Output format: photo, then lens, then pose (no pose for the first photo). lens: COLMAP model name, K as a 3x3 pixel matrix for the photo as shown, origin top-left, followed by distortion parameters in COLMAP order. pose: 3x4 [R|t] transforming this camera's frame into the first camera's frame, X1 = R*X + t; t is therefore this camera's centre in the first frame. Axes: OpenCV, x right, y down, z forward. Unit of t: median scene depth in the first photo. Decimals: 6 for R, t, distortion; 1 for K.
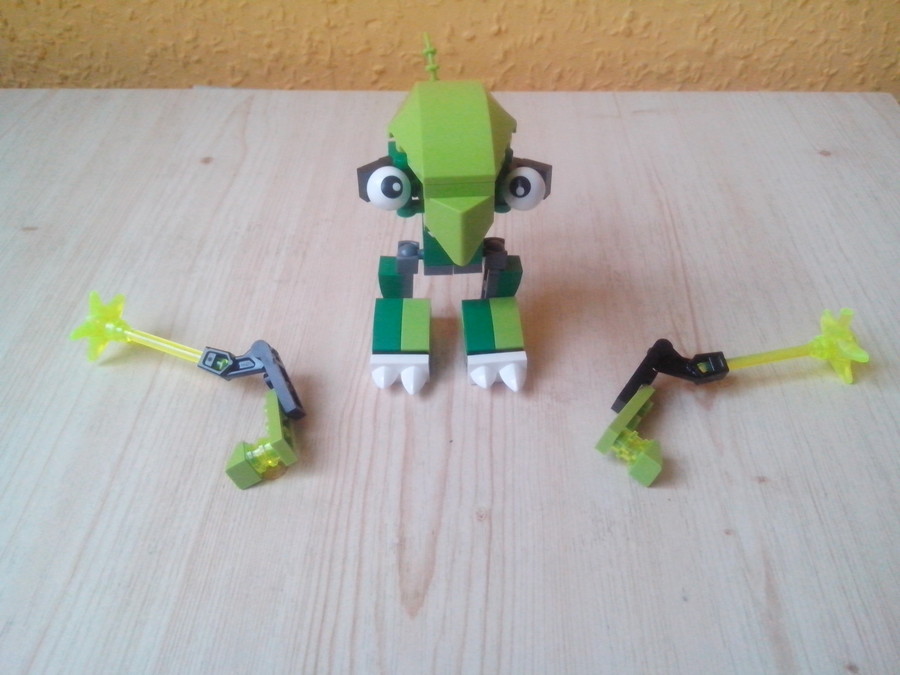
lens RADIAL K [[856.7, 0, 450.0], [0, 856.7, 337.5], [0, 0, 1]] dist [0.061944, -0.170988]
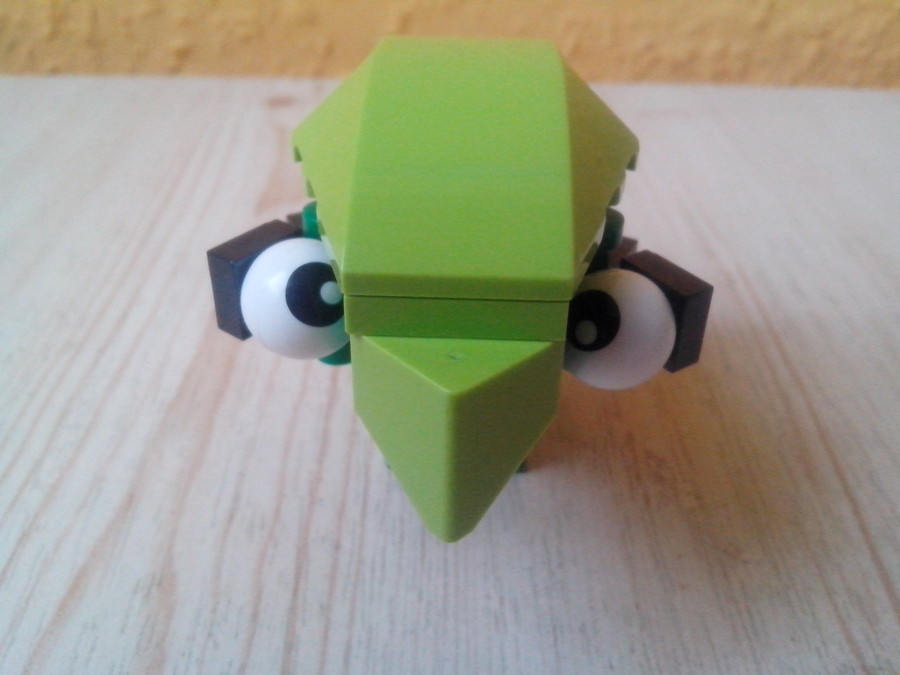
lens RADIAL K [[917.3, 0, 449.2], [0, 917.3, 306.5], [0, 0, 1]] dist [0.049305, -0.226405]
pose [[0.998486, 0.002556, 0.054955, 0.064058], [0.005423, 0.989481, -0.144561, -0.061574], [-0.054746, 0.144640, 0.987969, 0.453954]]
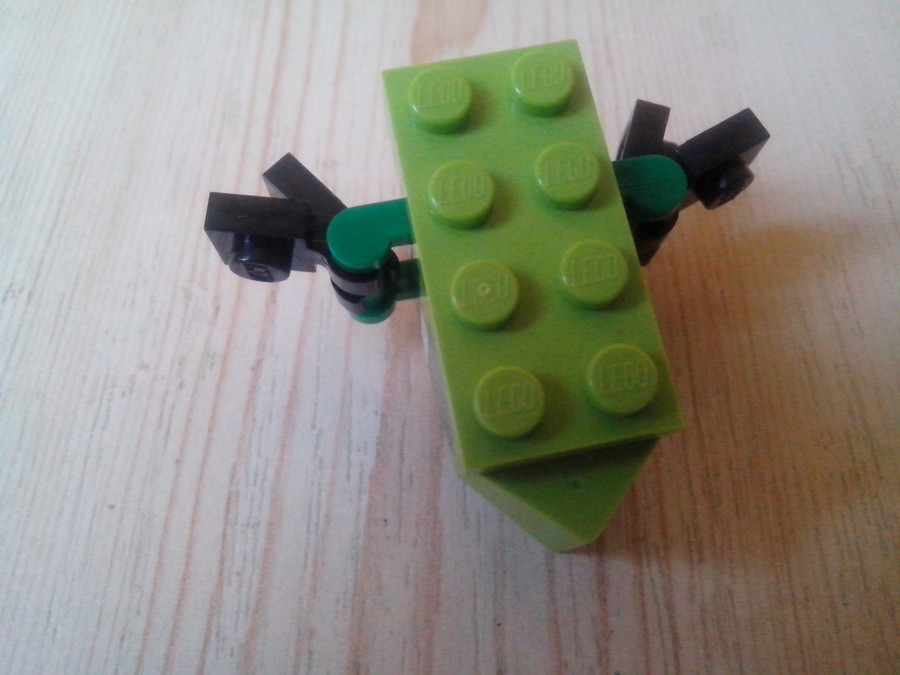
lens RADIAL K [[917.3, 0, 449.2], [0, 917.3, 306.5], [0, 0, 1]] dist [0.049305, -0.226405]
pose [[0.999709, -0.024102, 0.000803, 0.006308], [0.022997, 0.962812, 0.269193, -0.175267], [-0.007261, -0.269097, 0.963086, 0.566860]]
